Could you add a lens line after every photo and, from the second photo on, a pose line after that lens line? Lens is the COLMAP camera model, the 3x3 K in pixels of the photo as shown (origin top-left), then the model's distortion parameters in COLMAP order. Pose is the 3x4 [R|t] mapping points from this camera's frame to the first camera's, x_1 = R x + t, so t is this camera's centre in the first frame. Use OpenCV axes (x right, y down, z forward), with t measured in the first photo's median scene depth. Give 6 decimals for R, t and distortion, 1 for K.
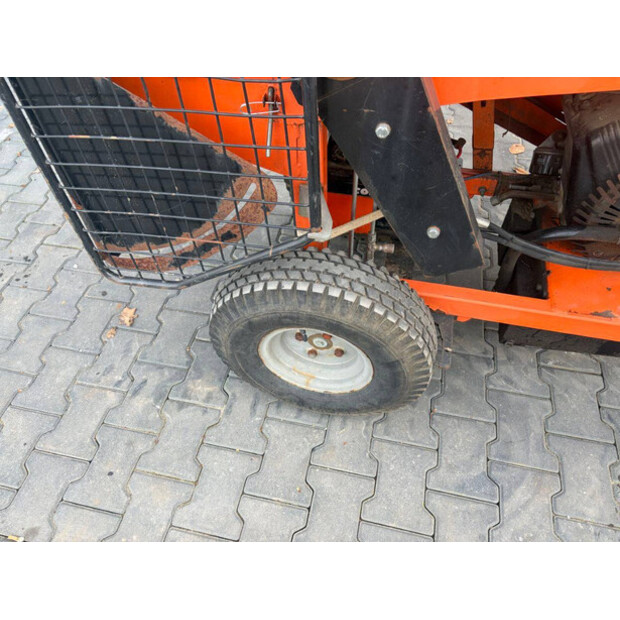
lens RADIAL K [[468.2, 0, 309.3], [0, 468.2, 303.6], [0, 0, 1]] dist [0.044019, -0.035542]
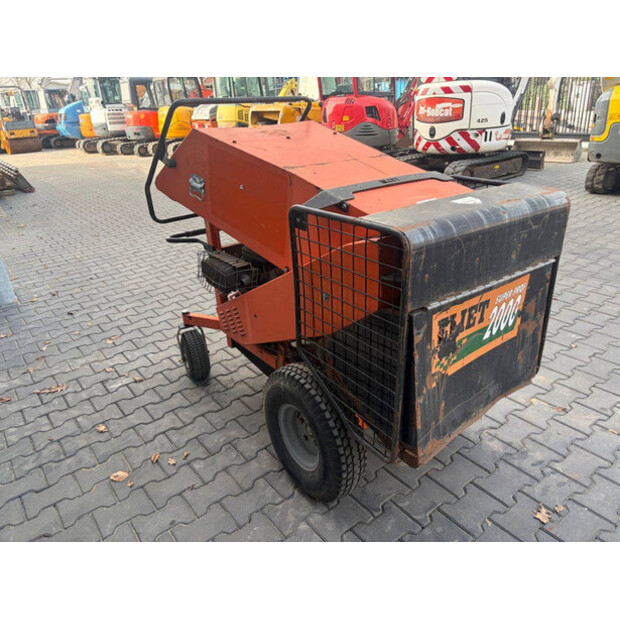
lens RADIAL K [[468.2, 0, 309.3], [0, 468.2, 306.1], [0, 0, 1]] dist [0.044019, -0.035542]
pose [[-0.760051, -0.184631, 0.623084, -0.733038], [0.550018, 0.327906, 0.768087, -1.696470], [-0.346126, 0.926493, -0.147675, 1.139454]]
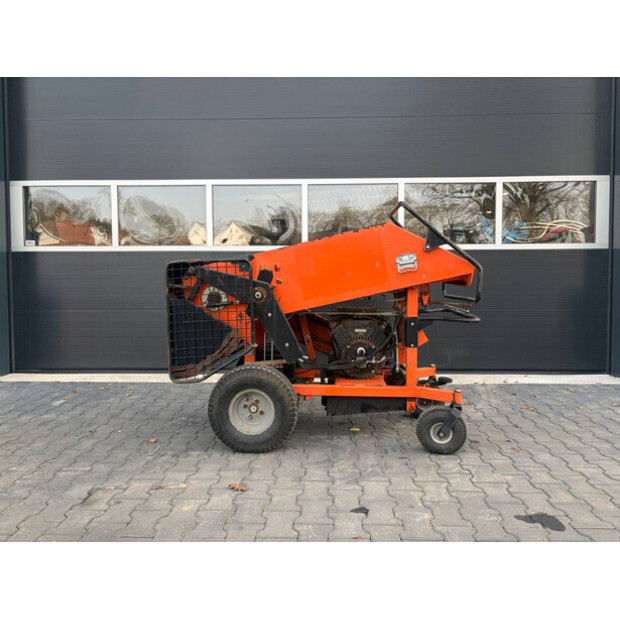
lens RADIAL K [[468.2, 0, 315.5], [0, 468.2, 309.0], [0, 0, 1]] dist [0.044019, -0.035542]
pose [[0.981418, 0.018695, 0.190971, -0.131915], [0.125542, 0.690114, -0.712729, 1.444820], [-0.145116, 0.723459, 0.674943, -1.048903]]
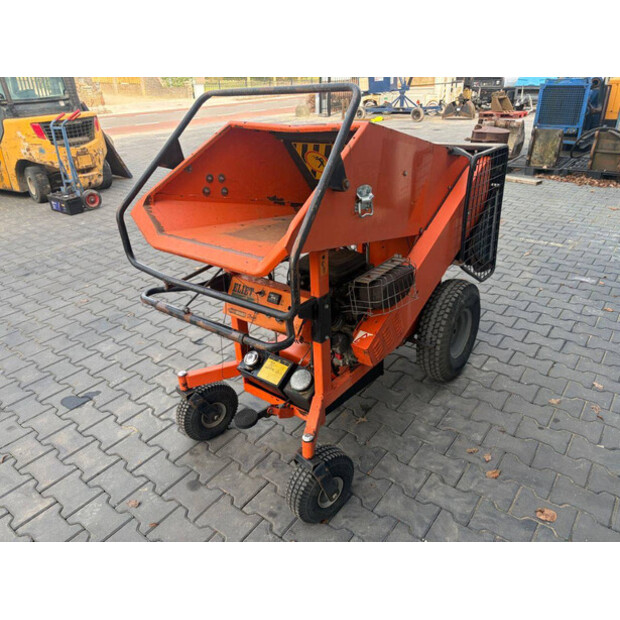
lens RADIAL K [[468.2, 0, 305.9], [0, 468.2, 309.5], [0, 0, 1]] dist [0.044019, -0.035542]
pose [[-0.434360, 0.447906, -0.781481, 2.023941], [-0.657731, 0.435041, 0.614922, -1.268972], [0.615403, 0.781101, 0.105637, 0.604732]]
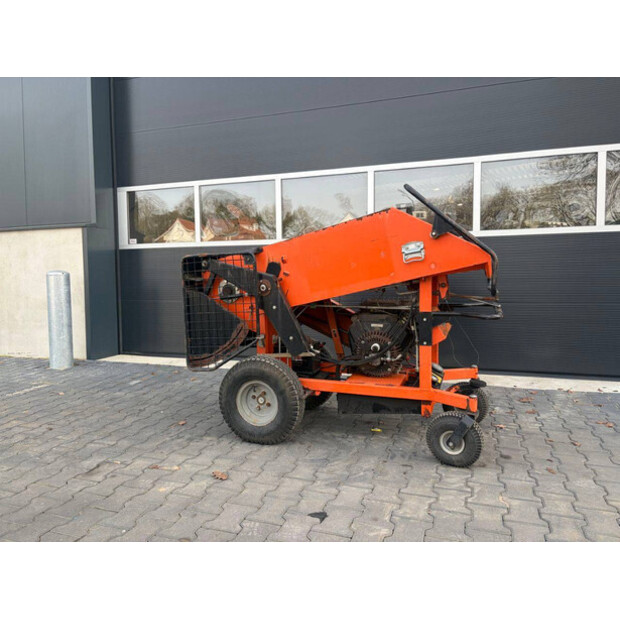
lens RADIAL K [[468.2, 0, 310.2], [0, 468.2, 310.6], [0, 0, 1]] dist [0.044019, -0.035542]
pose [[0.993555, 0.029086, -0.109553, 0.512299], [-0.097995, 0.706153, -0.701246, 1.392029], [0.056965, 0.707462, 0.704452, -1.031200]]
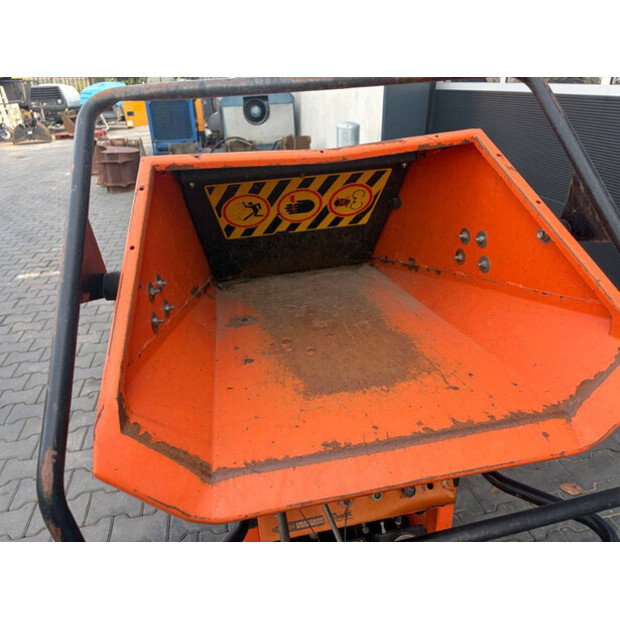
lens RADIAL K [[468.2, 0, 310.4], [0, 468.2, 308.7], [0, 0, 1]] dist [0.044019, -0.035542]
pose [[0.407300, 0.423385, -0.809229, 1.391085], [-0.686707, 0.726126, 0.034273, -0.447608], [0.602113, 0.541744, 0.586492, -0.010930]]
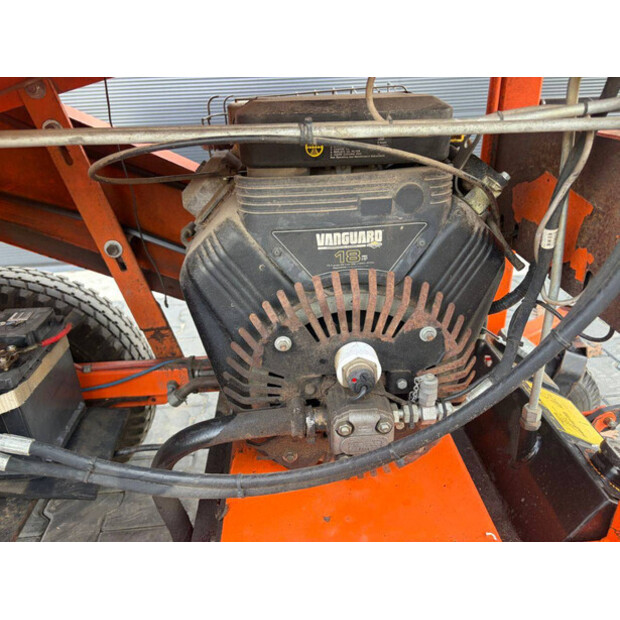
lens RADIAL K [[468.2, 0, 311.4], [0, 468.2, 310.9], [0, 0, 1]] dist [0.044019, -0.035542]
pose [[0.954717, -0.130703, 0.267267, 0.436594], [0.232228, 0.888915, -0.394842, -0.028321], [-0.185971, 0.439029, 0.879015, 0.369366]]
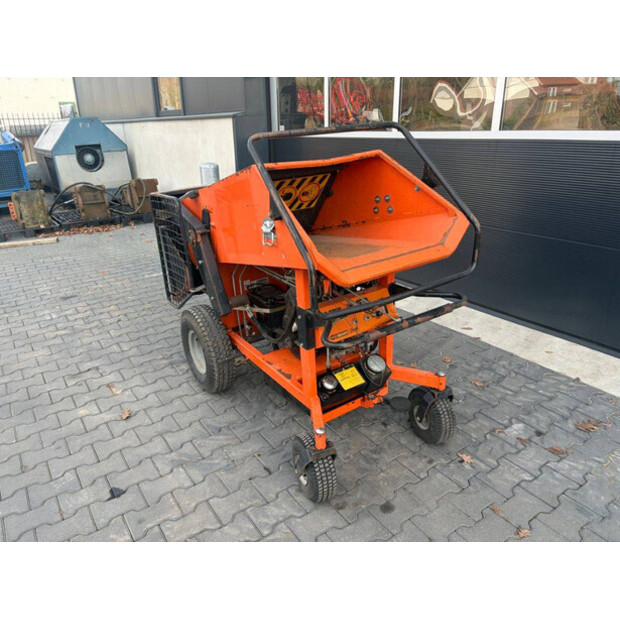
lens RADIAL K [[468.2, 0, 309.2], [0, 468.2, 317.6], [0, 0, 1]] dist [0.044019, -0.035542]
pose [[0.733232, 0.273865, -0.622390, 1.829344], [-0.514270, 0.822161, -0.244088, 0.257017], [0.444857, 0.499049, 0.743675, -0.664450]]
